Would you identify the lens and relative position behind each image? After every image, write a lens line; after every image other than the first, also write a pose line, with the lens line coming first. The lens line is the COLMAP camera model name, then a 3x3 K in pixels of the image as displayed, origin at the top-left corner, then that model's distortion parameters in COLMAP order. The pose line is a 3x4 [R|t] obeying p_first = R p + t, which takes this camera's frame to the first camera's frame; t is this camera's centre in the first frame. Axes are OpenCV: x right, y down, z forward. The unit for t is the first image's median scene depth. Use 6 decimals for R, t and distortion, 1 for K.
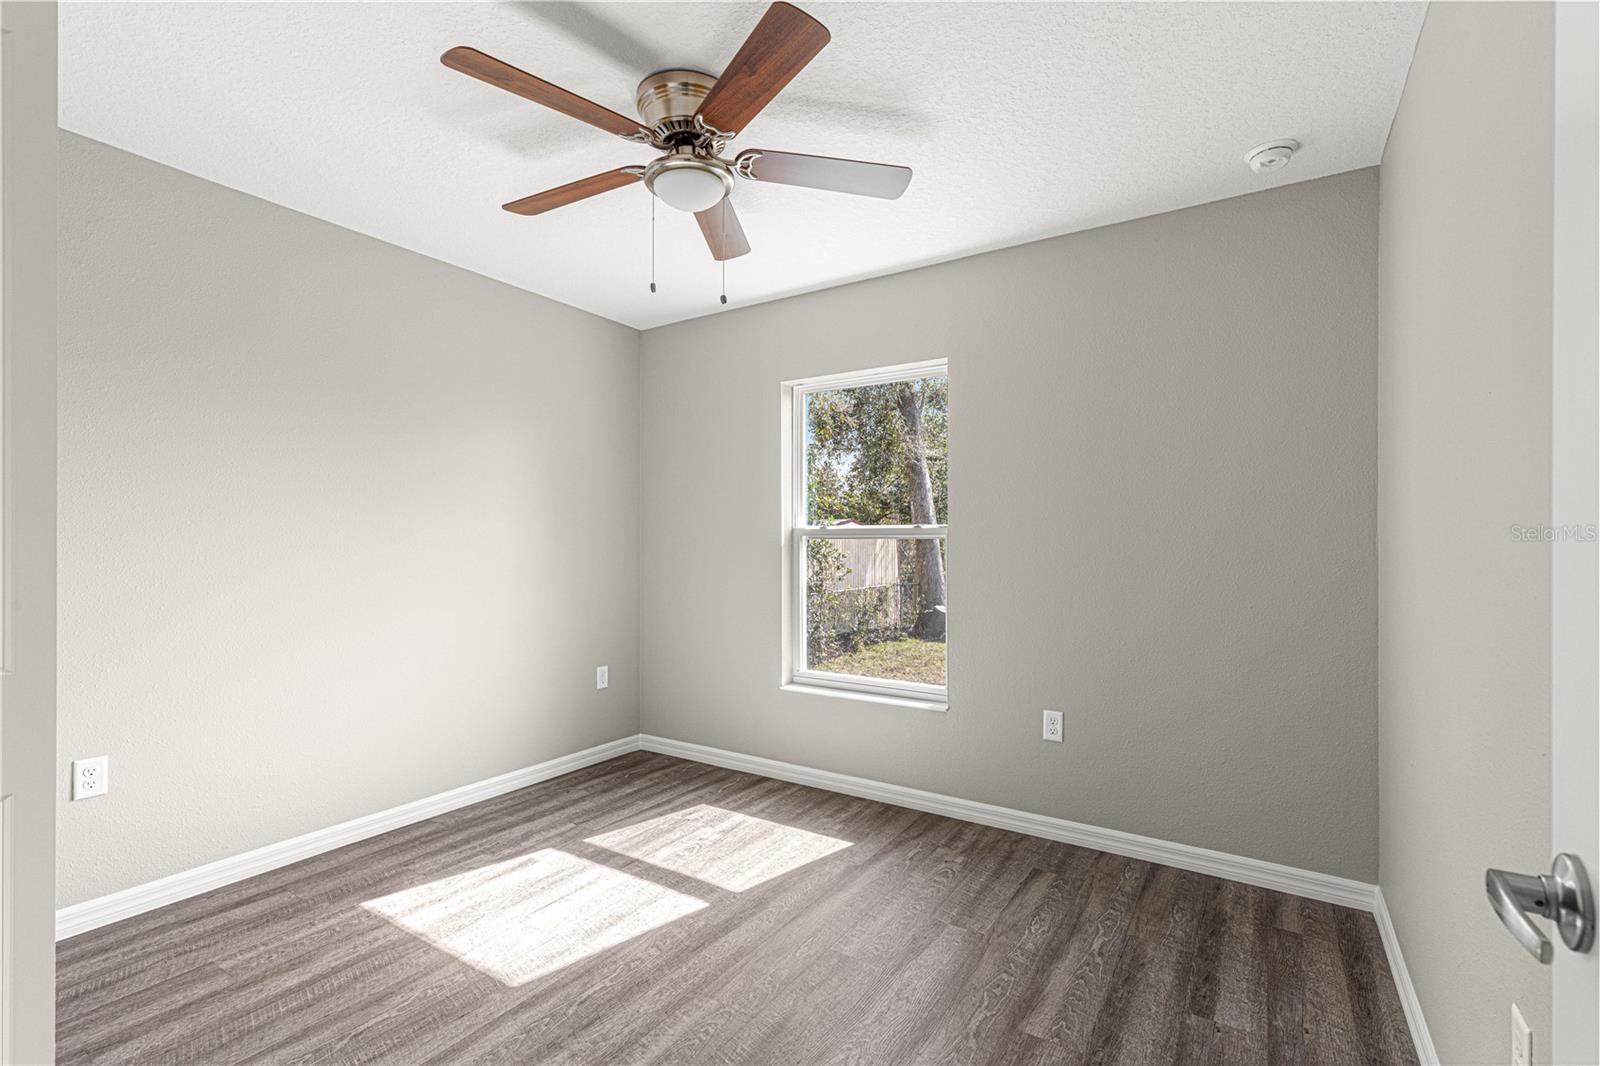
lens RADIAL K [[718.4, 0, 801.1], [0, 718.4, 544.8], [0, 0, 1]] dist [0.008592, -0.001175]
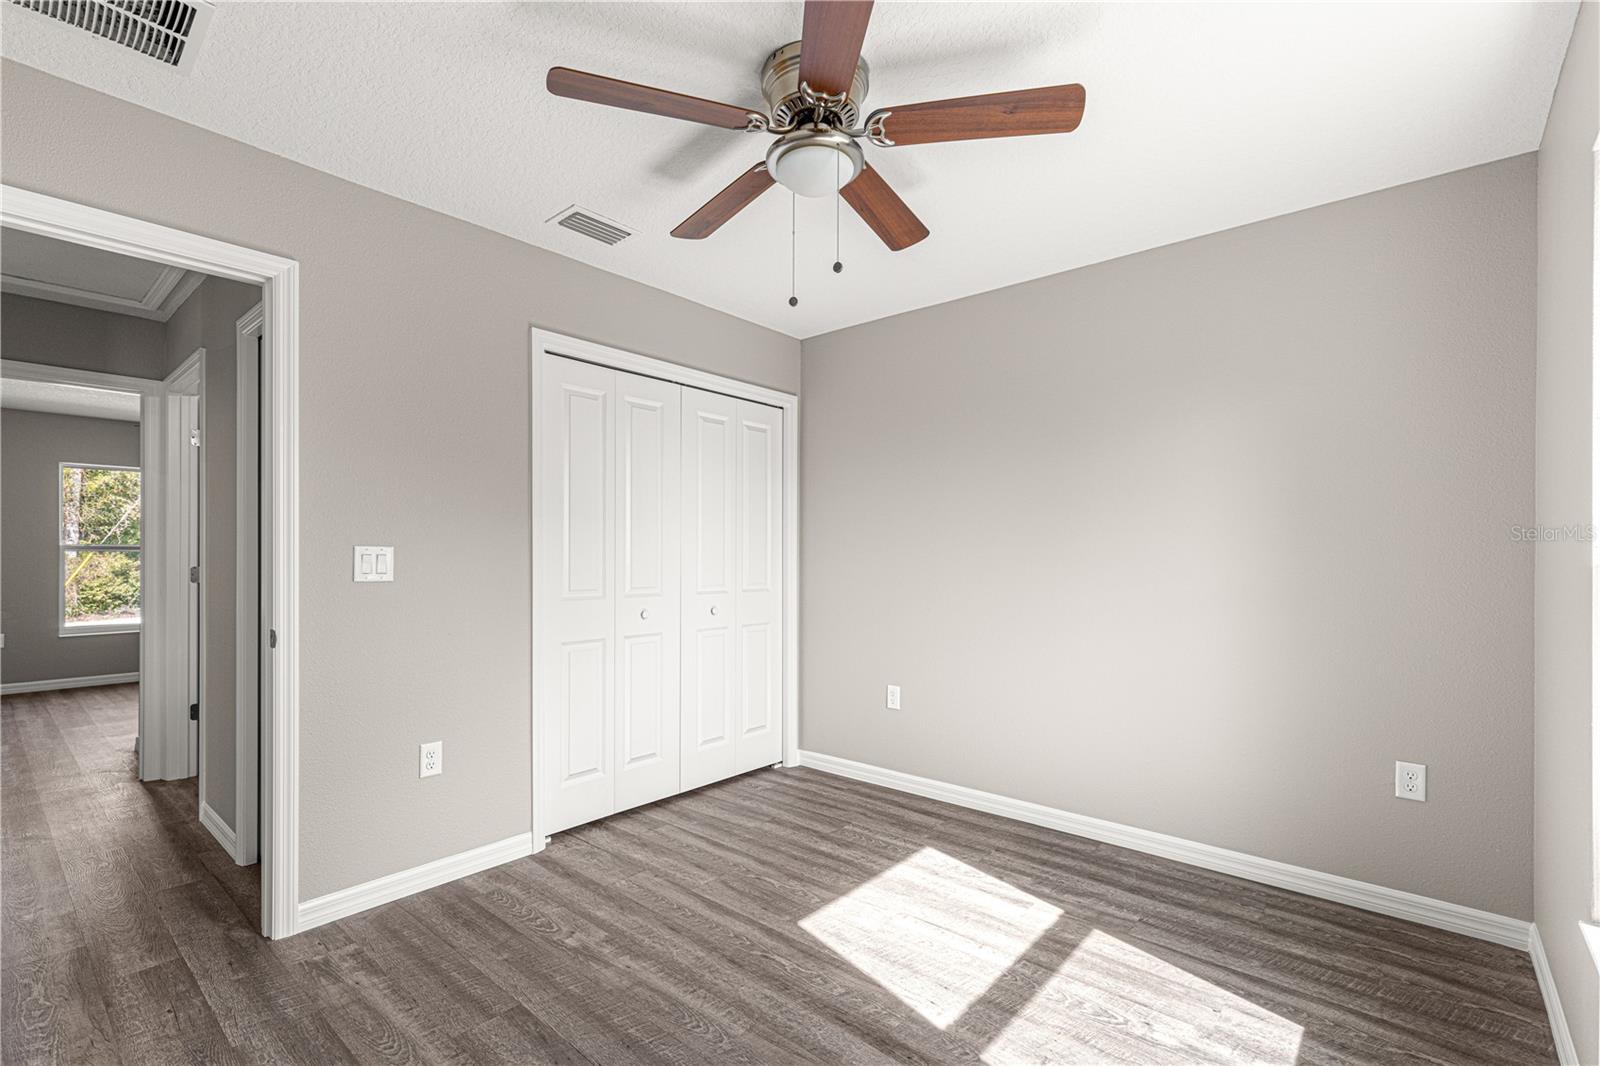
lens RADIAL K [[735.7, 0, 798.3], [0, 735.7, 549.8], [0, 0, 1]] dist [0.008268, -0.000635]
pose [[-0.138605, -0.001563, -0.990346, 0.585849], [-0.004134, 0.999991, -0.001000, -0.008760], [0.990339, 0.003955, -0.138611, 0.831548]]
